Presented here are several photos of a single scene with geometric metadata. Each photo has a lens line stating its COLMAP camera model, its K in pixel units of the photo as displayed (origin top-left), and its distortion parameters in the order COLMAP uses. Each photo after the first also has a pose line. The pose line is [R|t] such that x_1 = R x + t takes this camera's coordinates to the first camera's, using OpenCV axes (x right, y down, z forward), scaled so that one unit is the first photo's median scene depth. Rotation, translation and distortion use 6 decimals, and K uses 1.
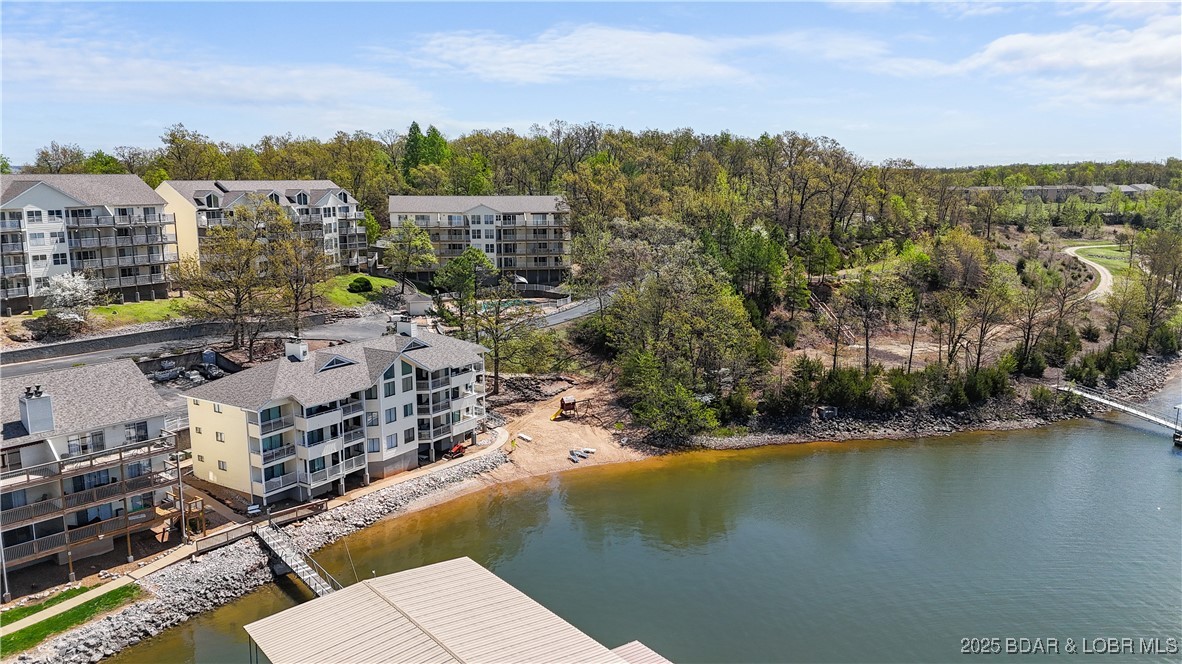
lens RADIAL K [[851.7, 0, 600.2], [0, 851.7, 334.1], [0, 0, 1]] dist [0.060137, -0.044446]
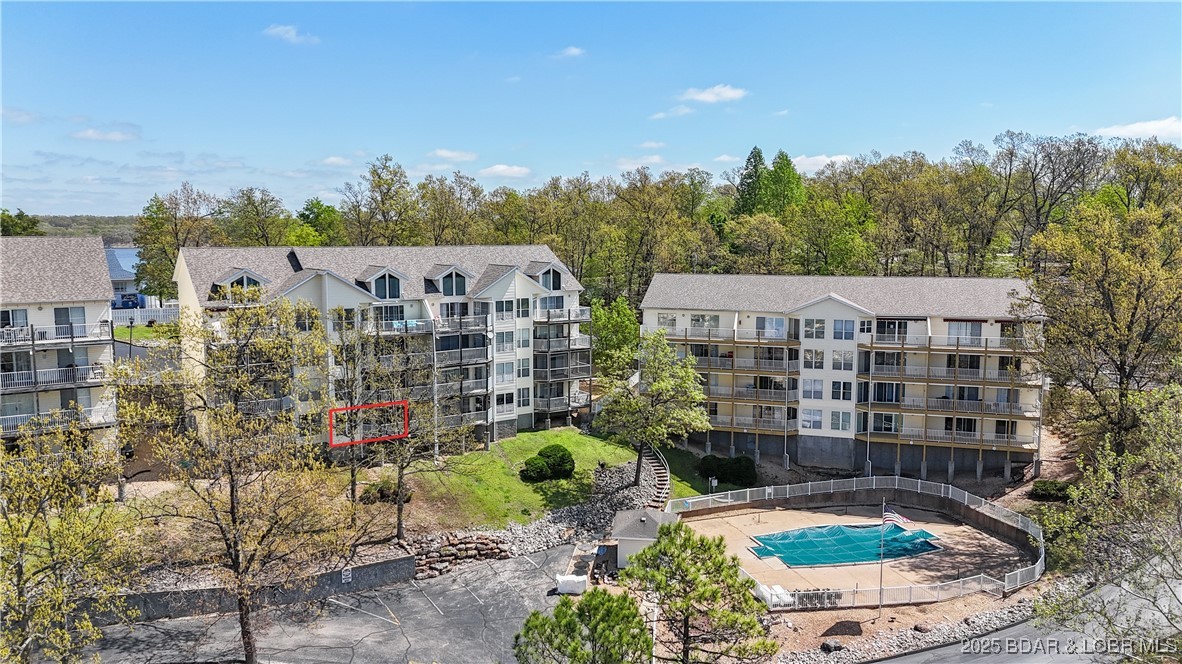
lens RADIAL K [[851.7, 0, 594.8], [0, 851.7, 331.8], [0, 0, 1]] dist [0.060137, -0.044446]
pose [[0.890804, 0.054198, -0.451144, -0.059534], [-0.081642, 0.995794, -0.041576, -0.148610], [0.446993, 0.073869, 0.891482, 0.760127]]
